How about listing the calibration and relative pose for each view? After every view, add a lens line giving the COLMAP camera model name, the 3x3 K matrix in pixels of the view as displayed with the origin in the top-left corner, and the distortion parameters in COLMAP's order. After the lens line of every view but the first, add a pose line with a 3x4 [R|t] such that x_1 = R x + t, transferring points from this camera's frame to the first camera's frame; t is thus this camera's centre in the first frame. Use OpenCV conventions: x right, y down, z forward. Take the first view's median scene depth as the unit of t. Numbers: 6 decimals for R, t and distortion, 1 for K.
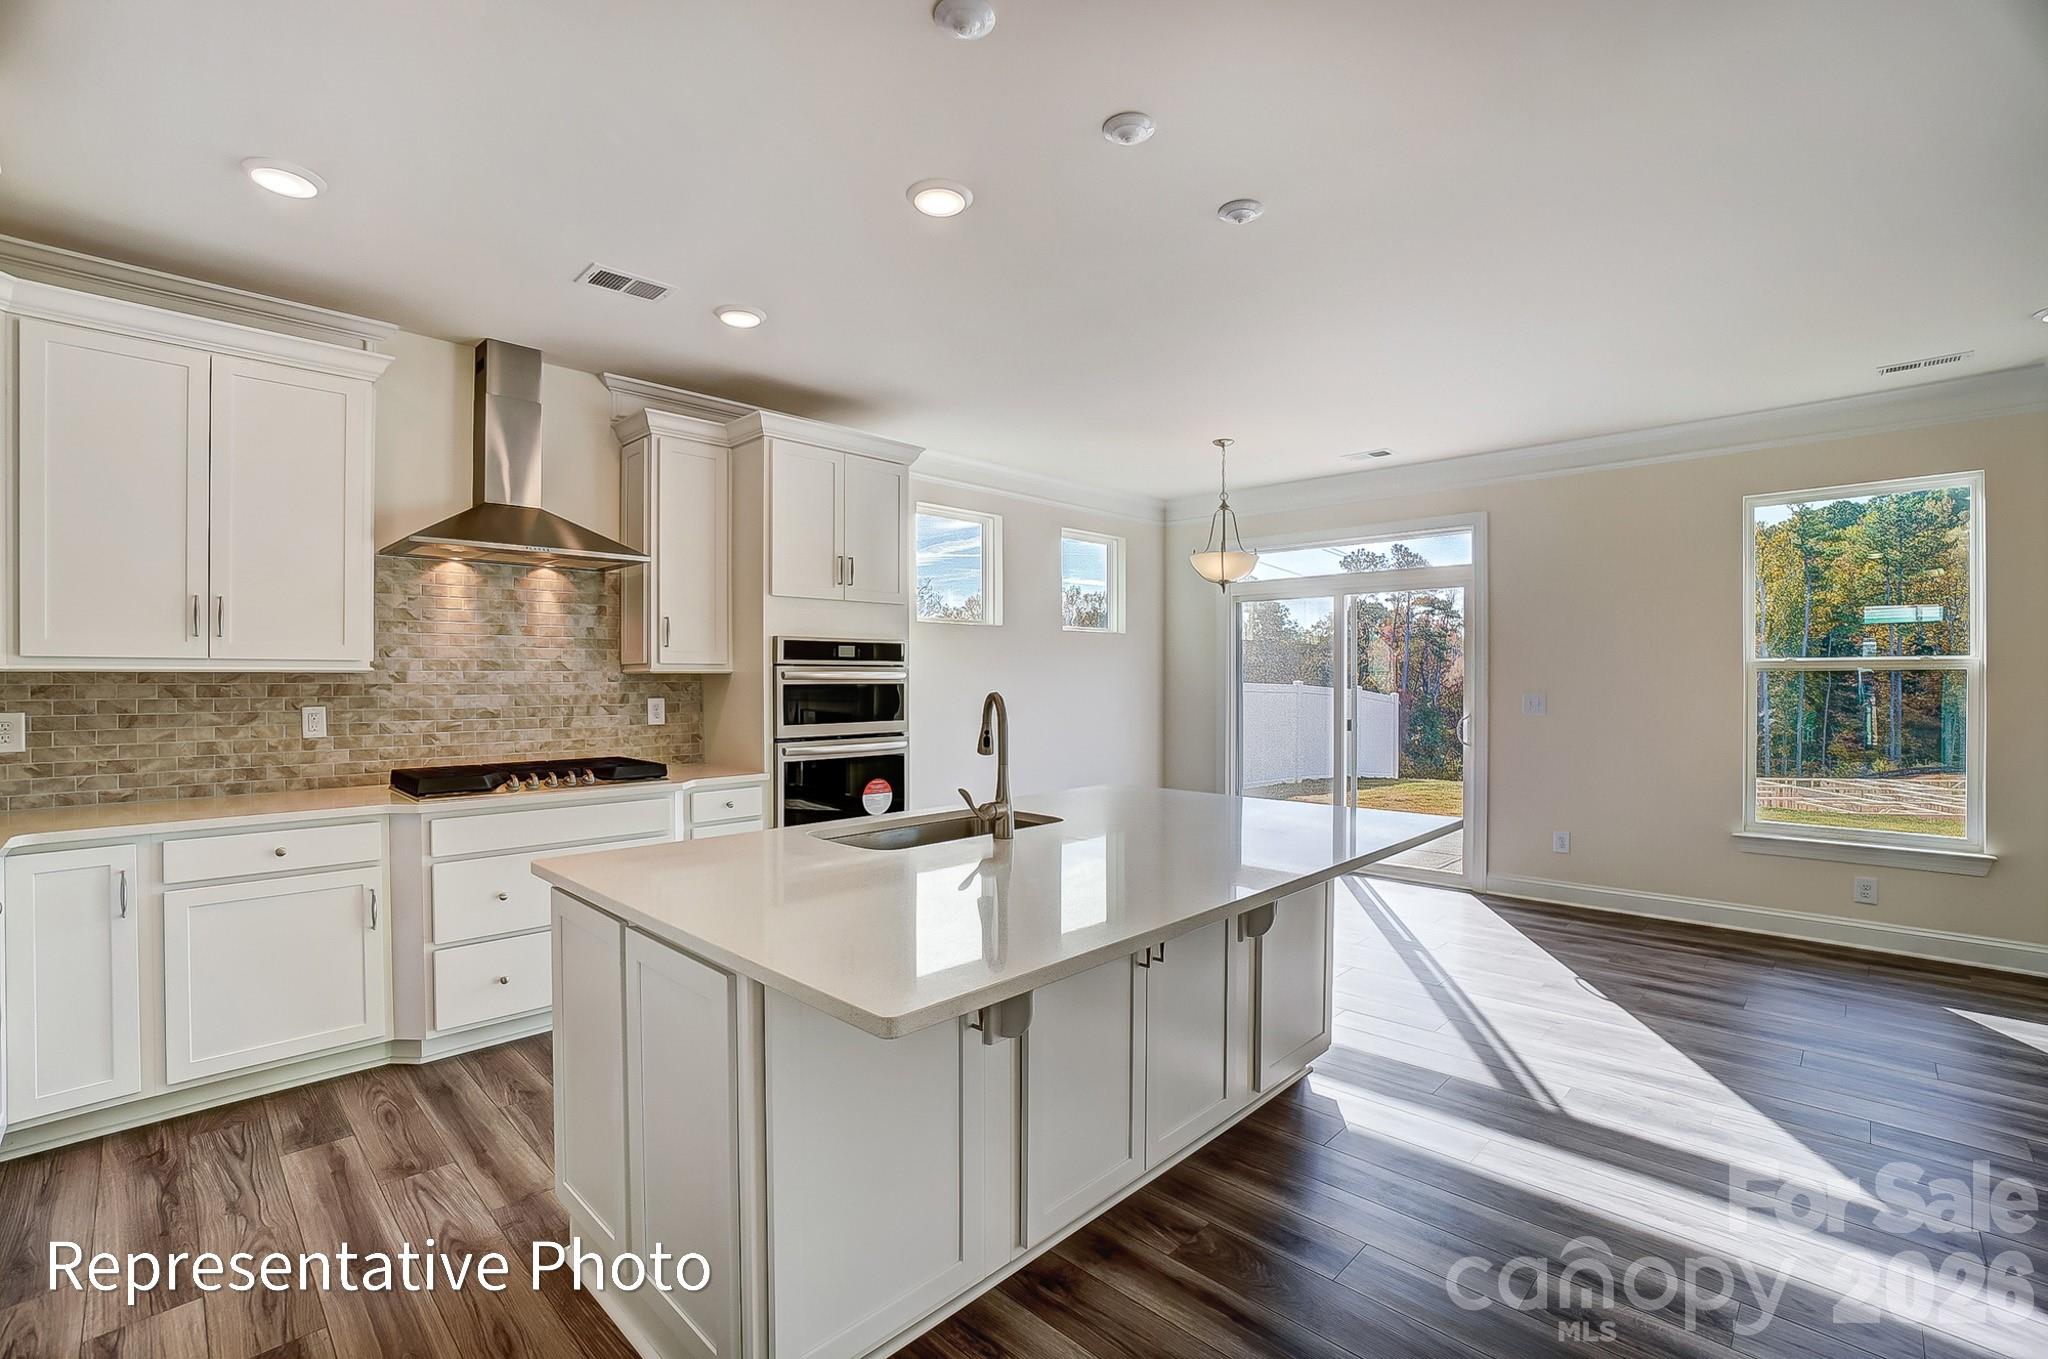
lens RADIAL K [[906.7, 0, 1023.2], [0, 906.7, 684.4], [0, 0, 1]] dist [-0.045102, 0.010126]
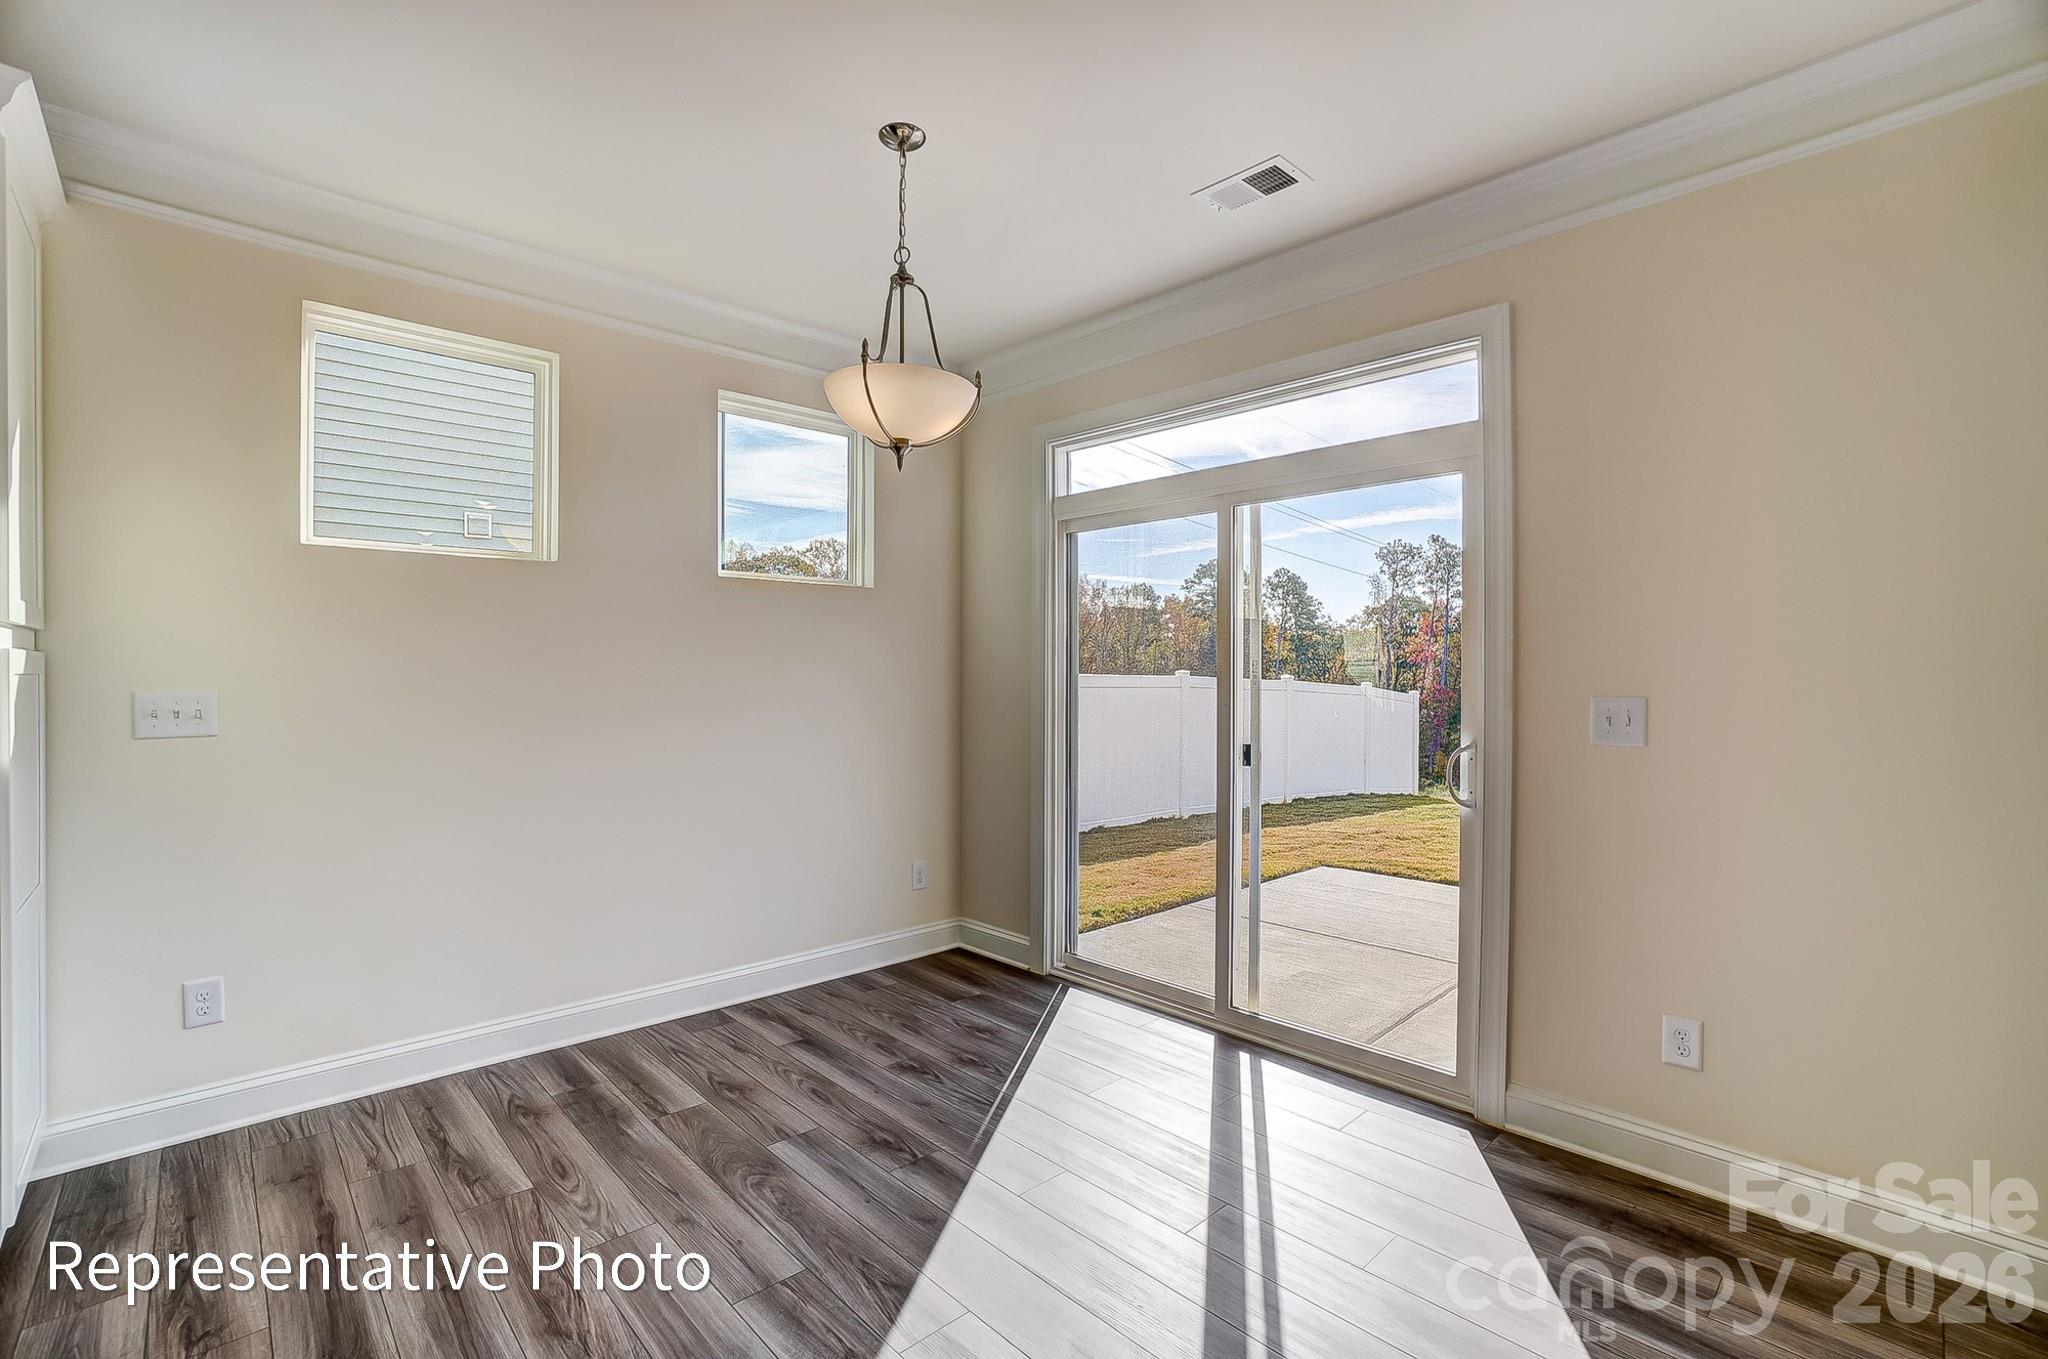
lens RADIAL K [[906.7, 0, 1017.3], [0, 906.7, 683.1], [0, 0, 1]] dist [-0.045102, 0.010126]
pose [[0.999123, 0.000949, -0.041850, 0.386489], [-0.000774, 0.999991, 0.004197, 0.002194], [0.041853, -0.004161, 0.999115, 0.721903]]
